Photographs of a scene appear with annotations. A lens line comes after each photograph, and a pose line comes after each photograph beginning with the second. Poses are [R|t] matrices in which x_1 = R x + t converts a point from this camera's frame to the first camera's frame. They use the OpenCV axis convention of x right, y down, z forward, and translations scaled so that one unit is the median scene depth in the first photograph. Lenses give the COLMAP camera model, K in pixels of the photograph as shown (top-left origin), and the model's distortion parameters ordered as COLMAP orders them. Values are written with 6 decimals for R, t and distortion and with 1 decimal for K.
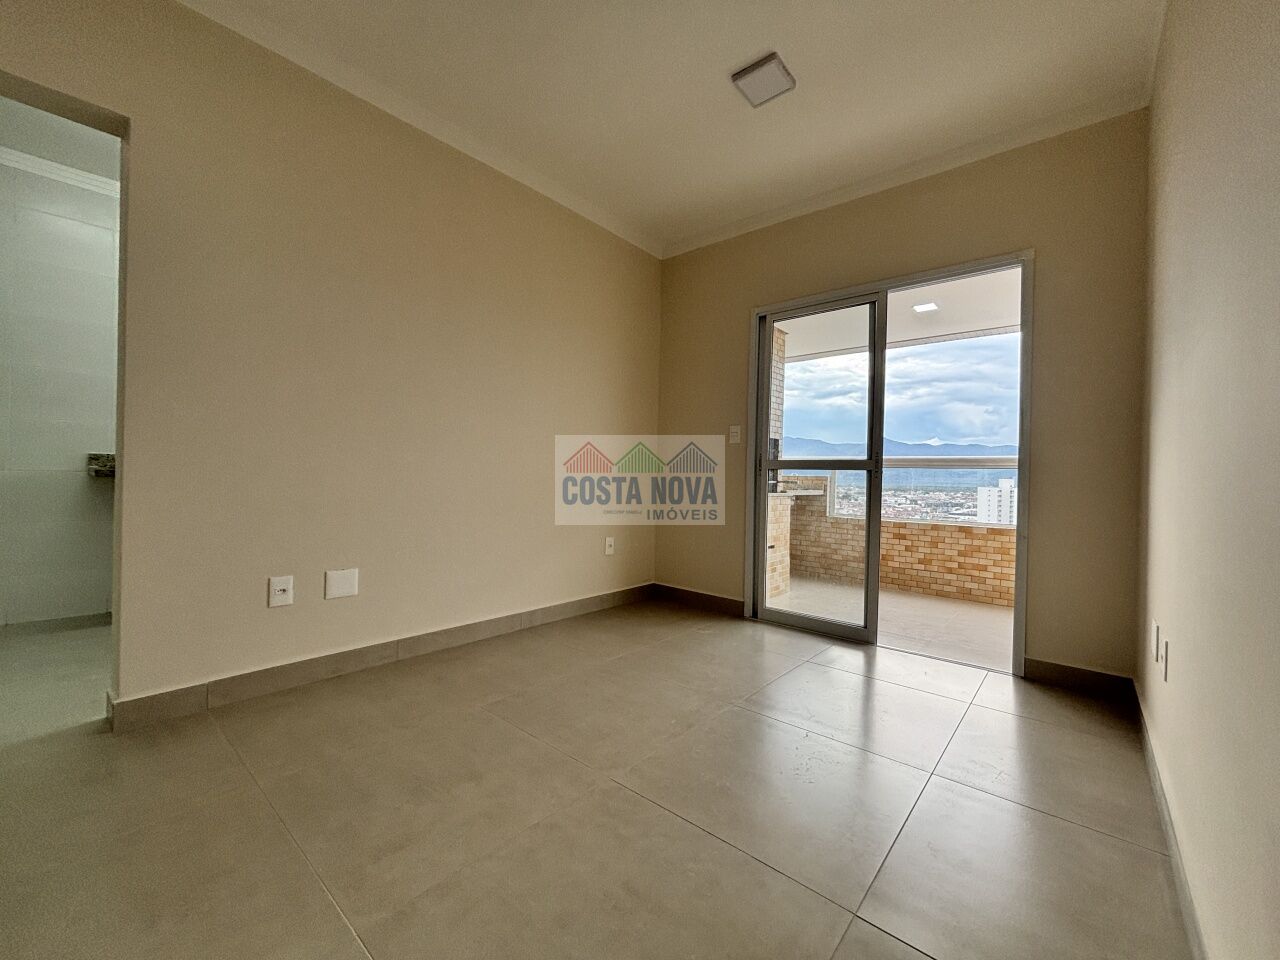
lens RADIAL K [[518.6, 0, 640.1], [0, 518.6, 473.2], [0, 0, 1]] dist [-0.001329, 0.001236]
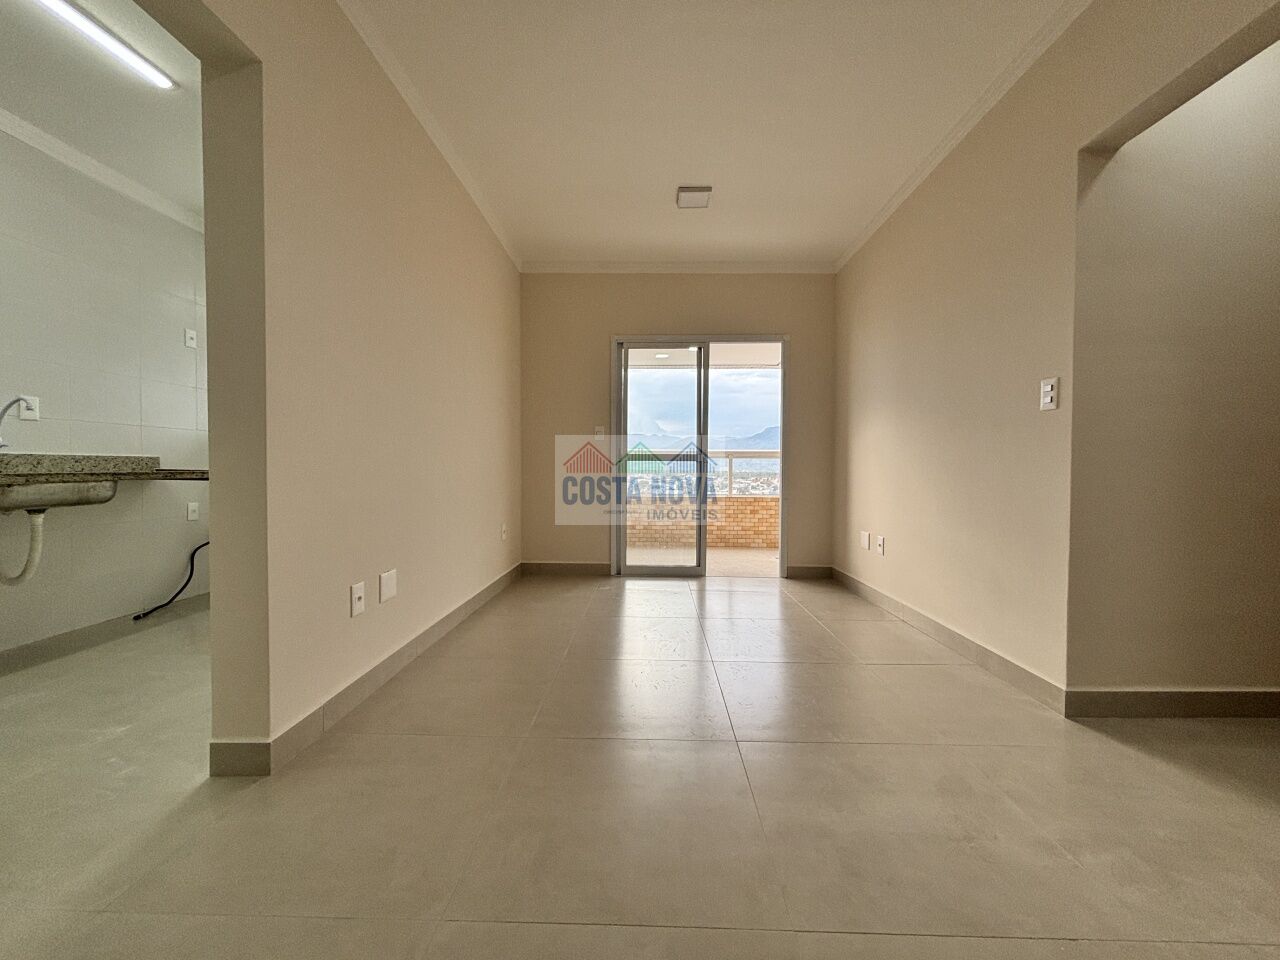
lens RADIAL K [[518.6, 0, 632.5], [0, 518.6, 476.3], [0, 0, 1]] dist [-0.001329, 0.001236]
pose [[0.781114, -0.033394, 0.623495, -0.602609], [0.010243, 0.999120, 0.040679, -0.023606], [-0.624305, -0.025389, 0.780768, -0.039641]]
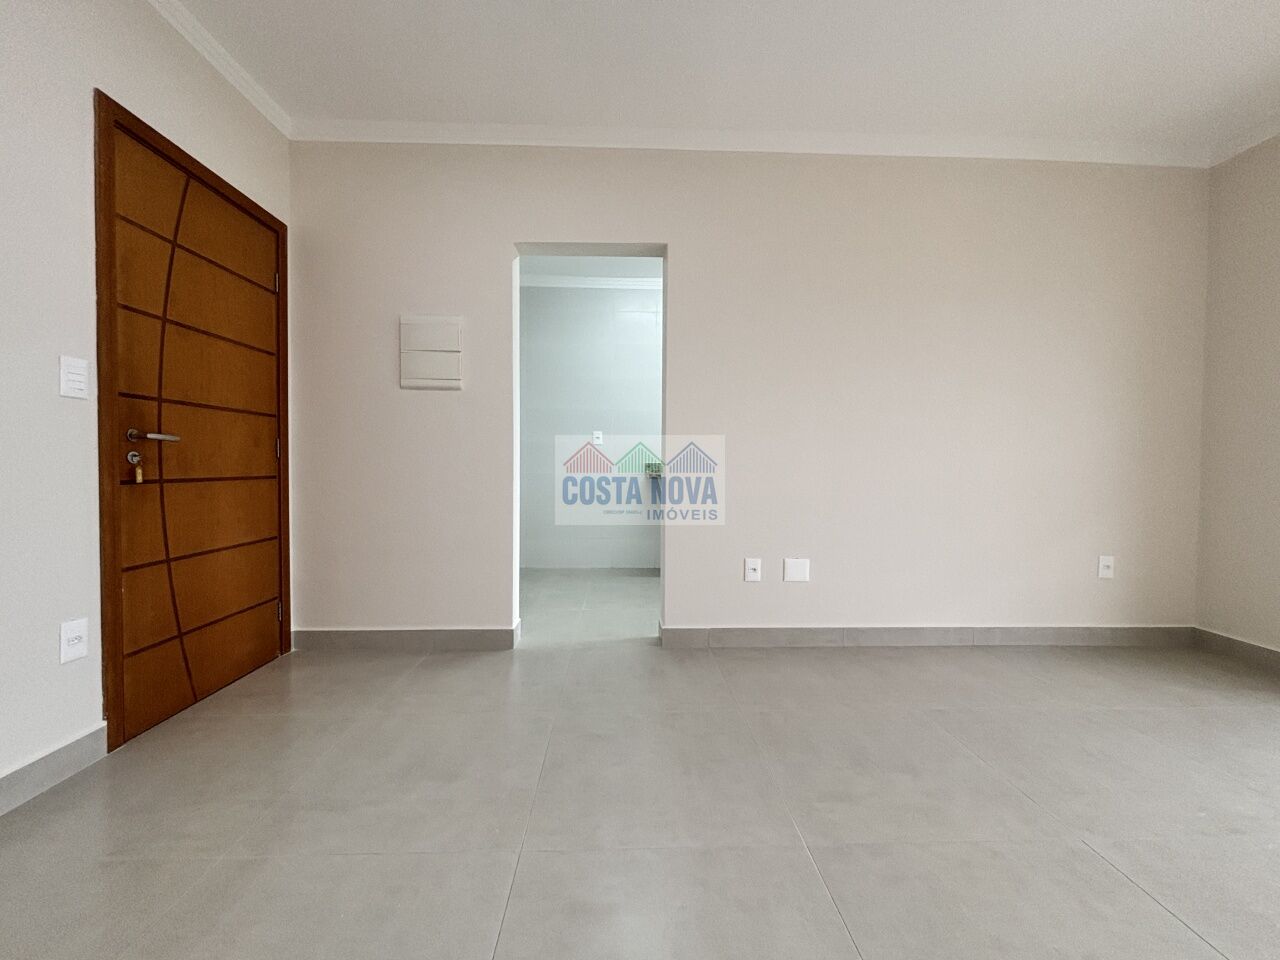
lens RADIAL K [[518.6, 0, 634.6], [0, 518.6, 483.0], [0, 0, 1]] dist [-0.001329, 0.001236]
pose [[0.678710, 0.010481, -0.734331, 0.035000], [0.011601, 0.999620, 0.024989, -0.016725], [0.734315, -0.025479, 0.678331, -0.058545]]
